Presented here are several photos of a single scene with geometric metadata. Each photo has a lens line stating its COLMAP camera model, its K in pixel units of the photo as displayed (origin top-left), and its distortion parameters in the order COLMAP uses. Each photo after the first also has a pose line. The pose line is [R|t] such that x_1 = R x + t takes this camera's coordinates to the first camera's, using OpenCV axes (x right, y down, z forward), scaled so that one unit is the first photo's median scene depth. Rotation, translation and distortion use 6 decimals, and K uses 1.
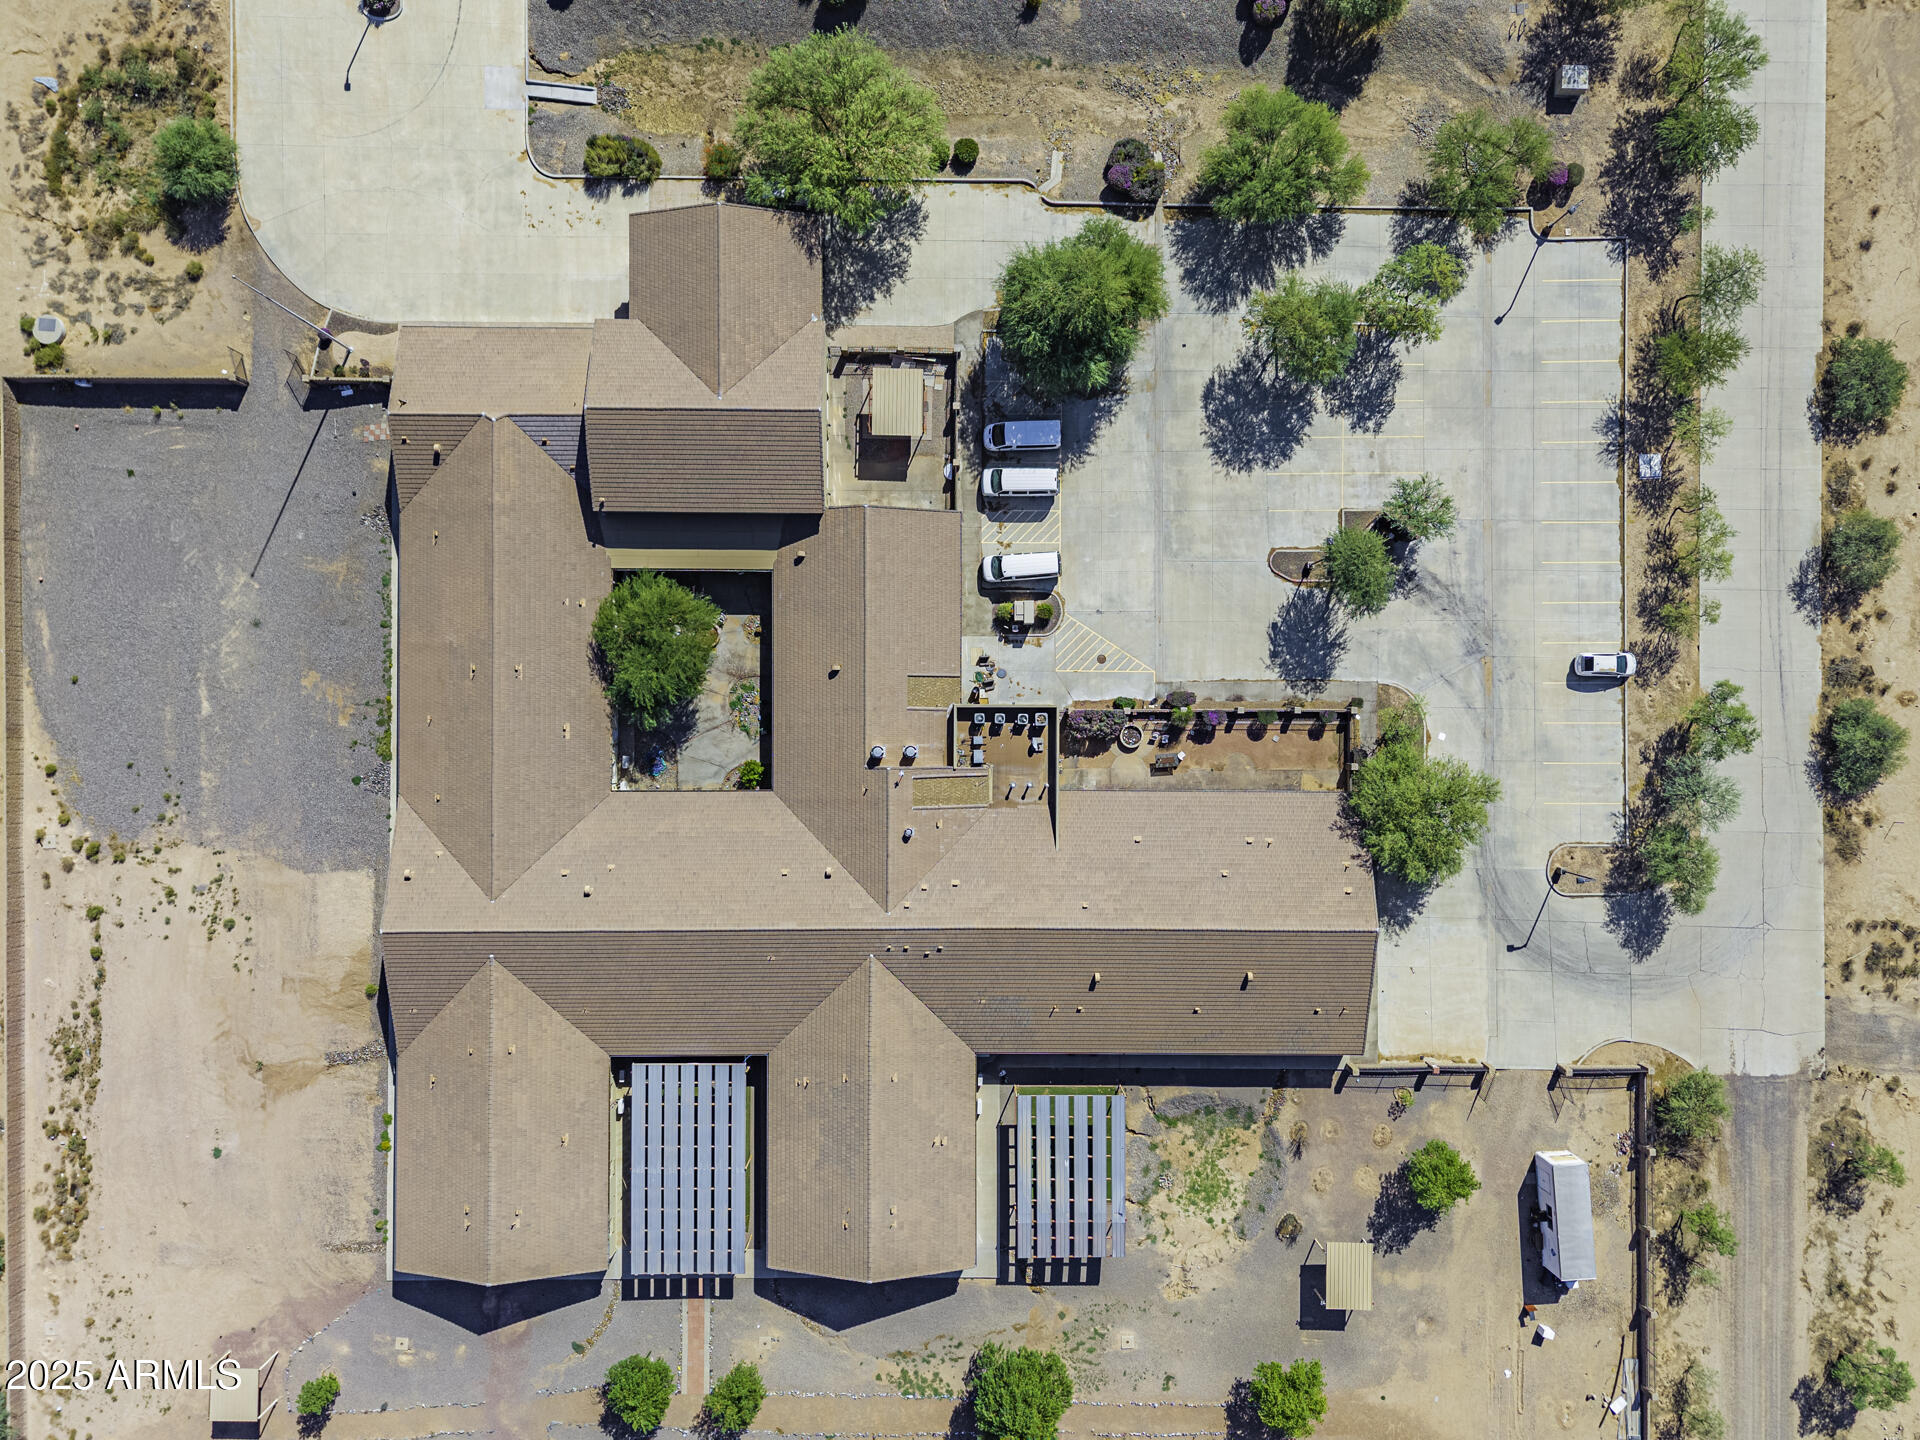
lens RADIAL K [[1277.3, 0, 979.6], [0, 1277.3, 713.1], [0, 0, 1]] dist [0.052593, -0.034759]
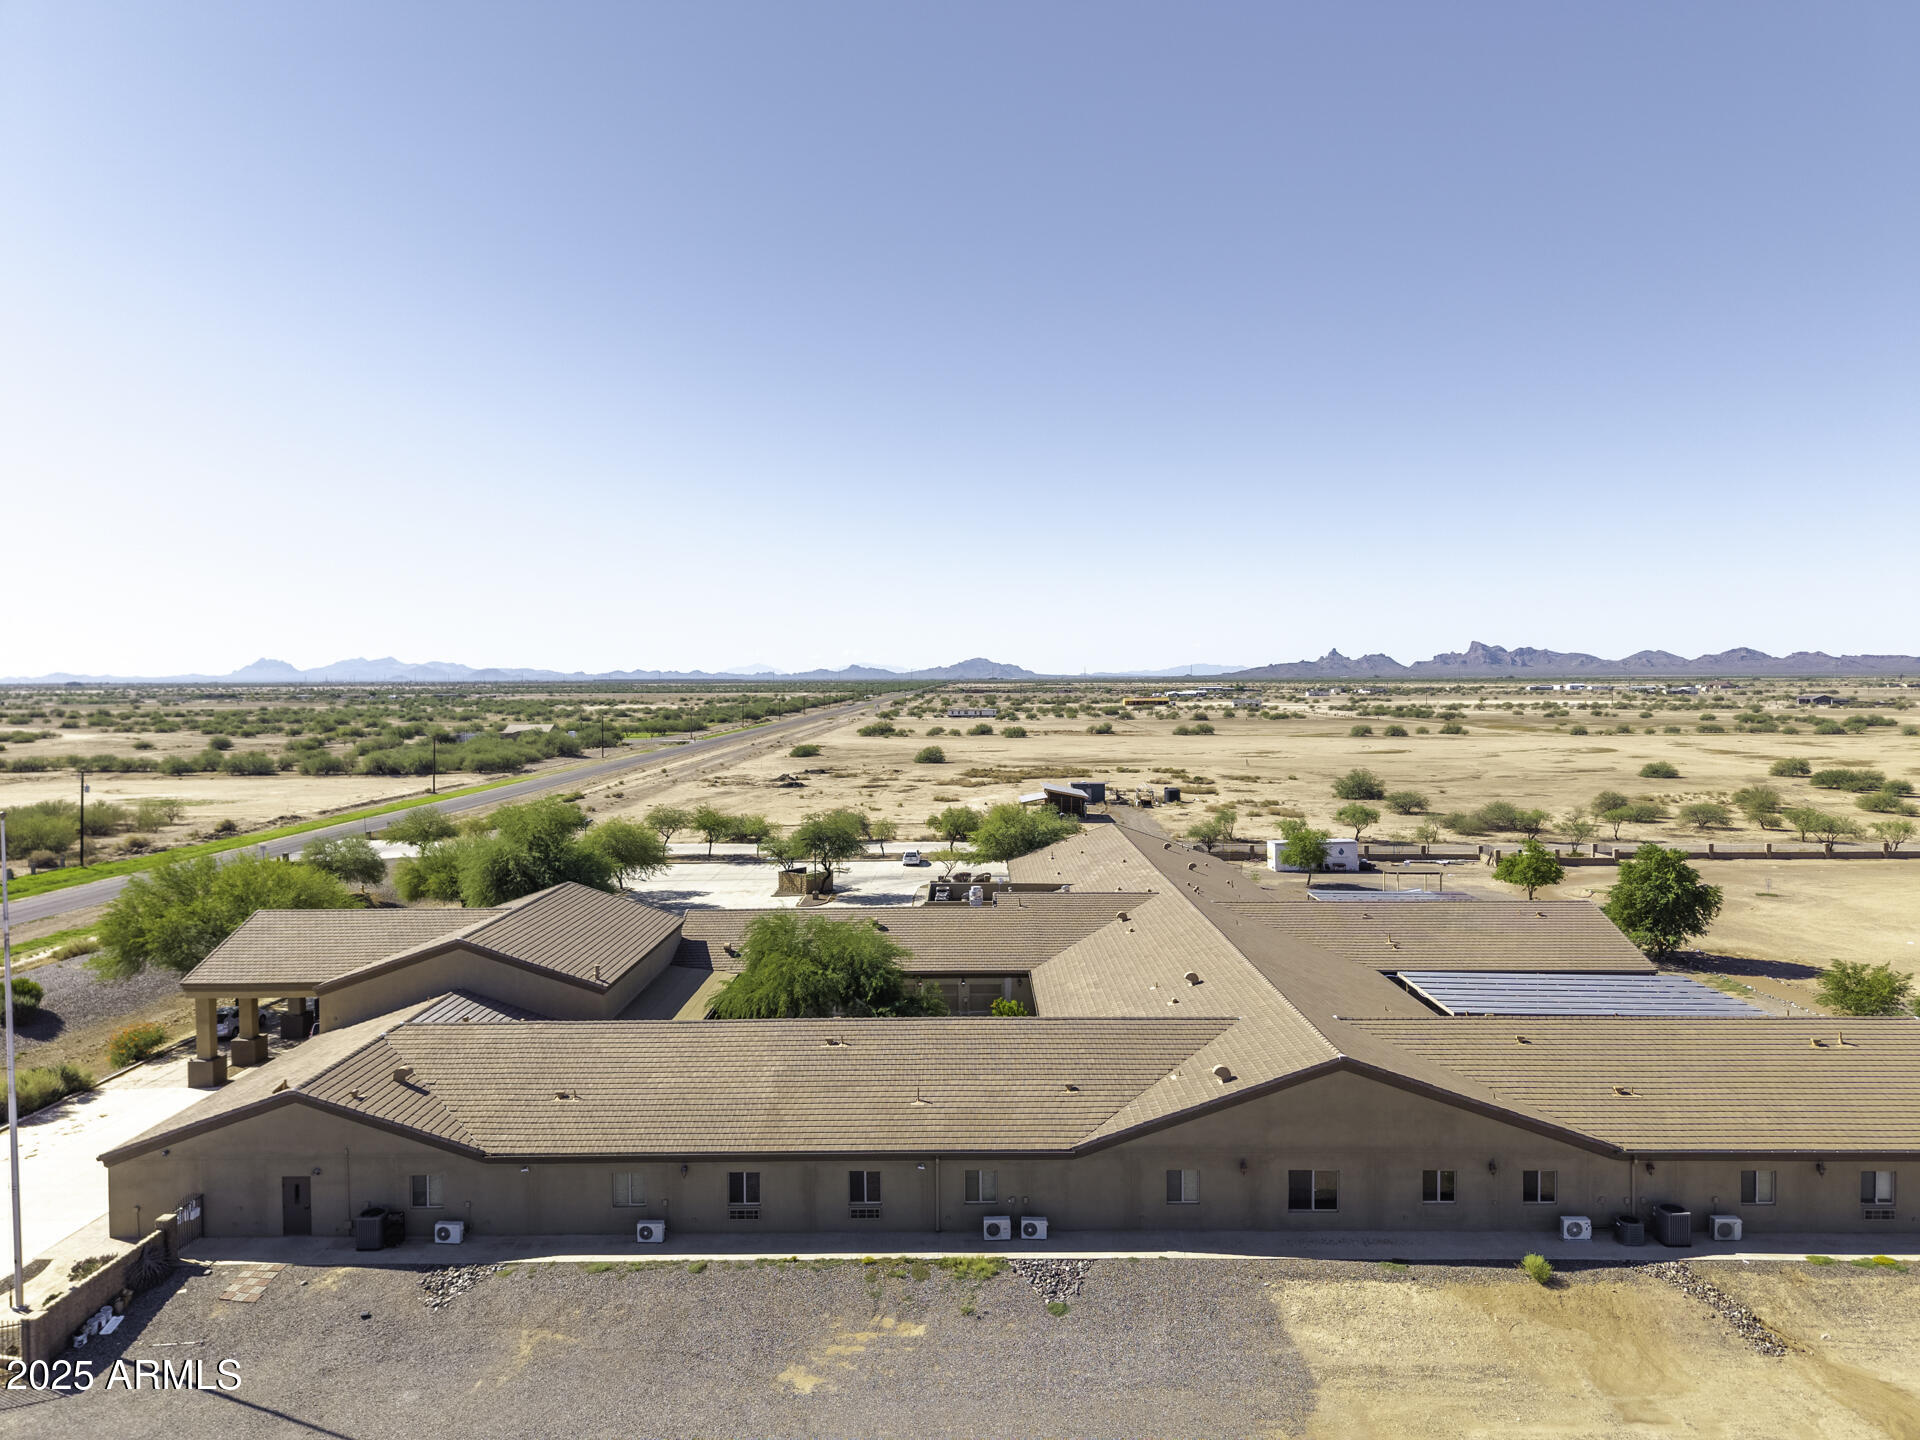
lens RADIAL K [[1277.3, 0, 953.4], [0, 1277.3, 707.2], [0, 0, 1]] dist [0.052593, -0.034759]
pose [[0.012783, -0.030780, 0.999444, -0.890263], [0.999881, -0.008248, -0.013043, 0.025522], [0.008645, 0.999492, 0.030670, 0.791653]]
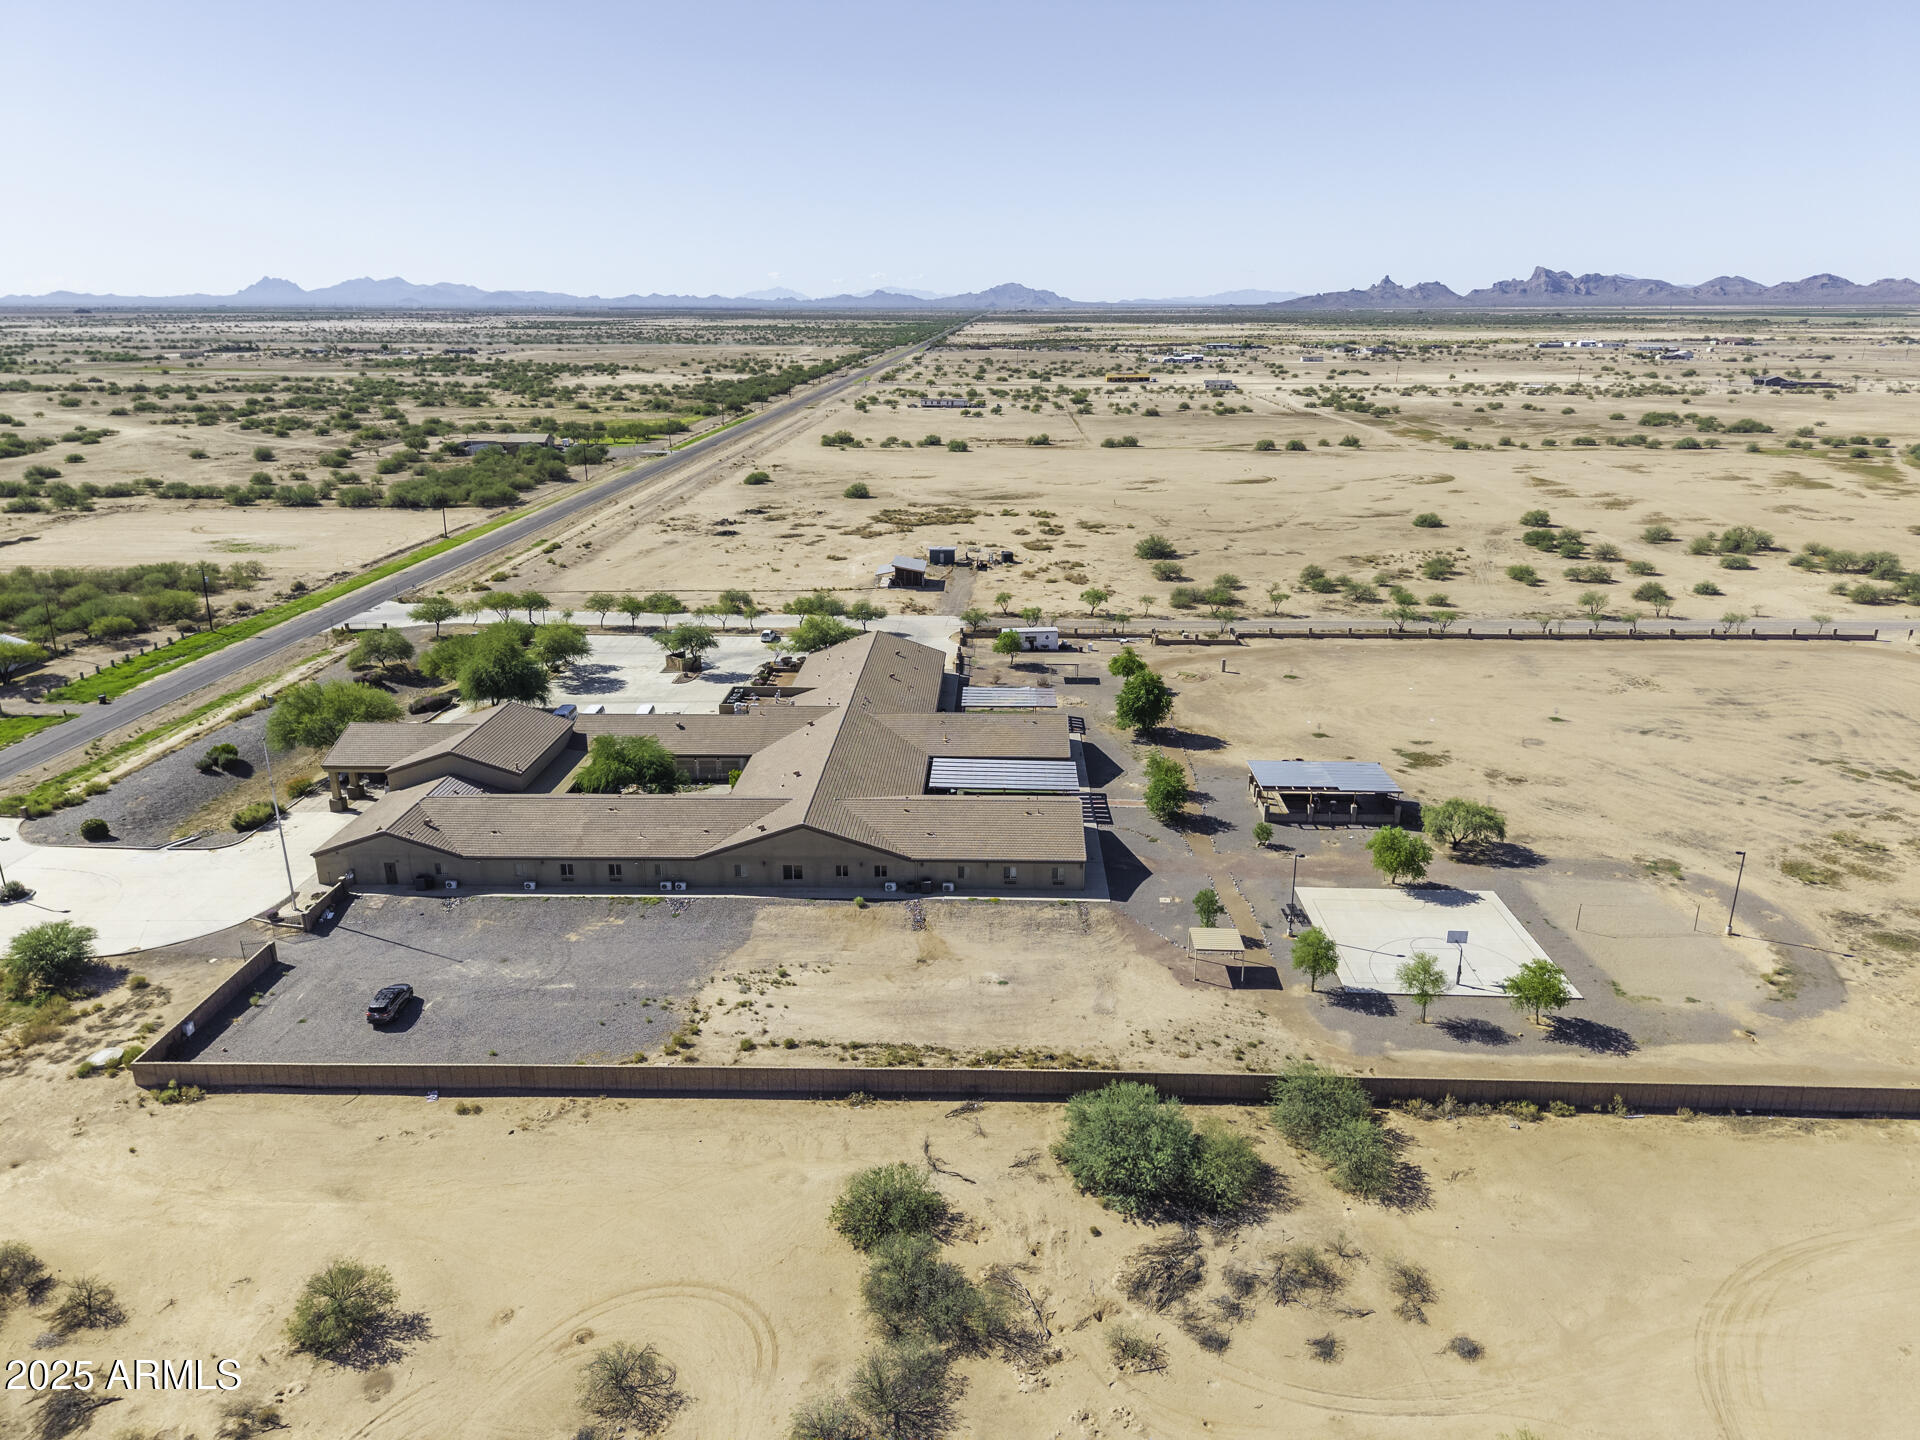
lens RADIAL K [[1277.3, 0, 964.3], [0, 1277.3, 672.4], [0, 0, 1]] dist [0.052593, -0.034759]
pose [[0.027844, -0.281334, 0.959206, -1.493595], [0.999612, 0.007447, -0.026833, 0.333915], [0.000406, 0.959581, 0.281432, 0.477149]]
